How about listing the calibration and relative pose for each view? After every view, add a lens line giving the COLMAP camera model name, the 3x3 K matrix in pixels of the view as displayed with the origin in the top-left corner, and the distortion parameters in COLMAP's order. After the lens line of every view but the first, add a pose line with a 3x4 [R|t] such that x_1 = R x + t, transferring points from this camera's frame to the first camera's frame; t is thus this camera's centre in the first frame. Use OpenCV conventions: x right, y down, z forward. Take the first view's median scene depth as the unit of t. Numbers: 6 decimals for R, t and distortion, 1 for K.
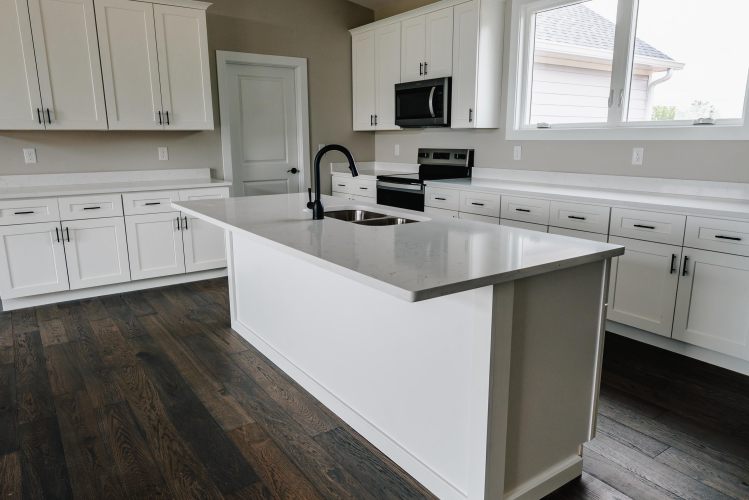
lens RADIAL K [[517.8, 0, 375.3], [0, 517.8, 255.5], [0, 0, 1]] dist [-0.022753, 0.001737]
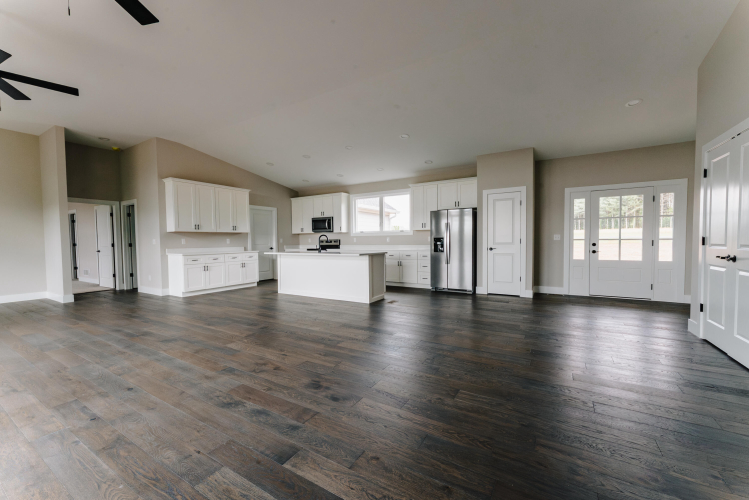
lens RADIAL K [[300.2, 0, 376.0], [0, 300.2, 249.6], [0, 0, 1]] dist [0.000762, 0.000006]
pose [[0.913582, -0.018715, 0.406224, -0.362207], [0.096308, 0.980479, -0.171421, 0.193340], [-0.395086, 0.195729, 0.897550, -0.719901]]
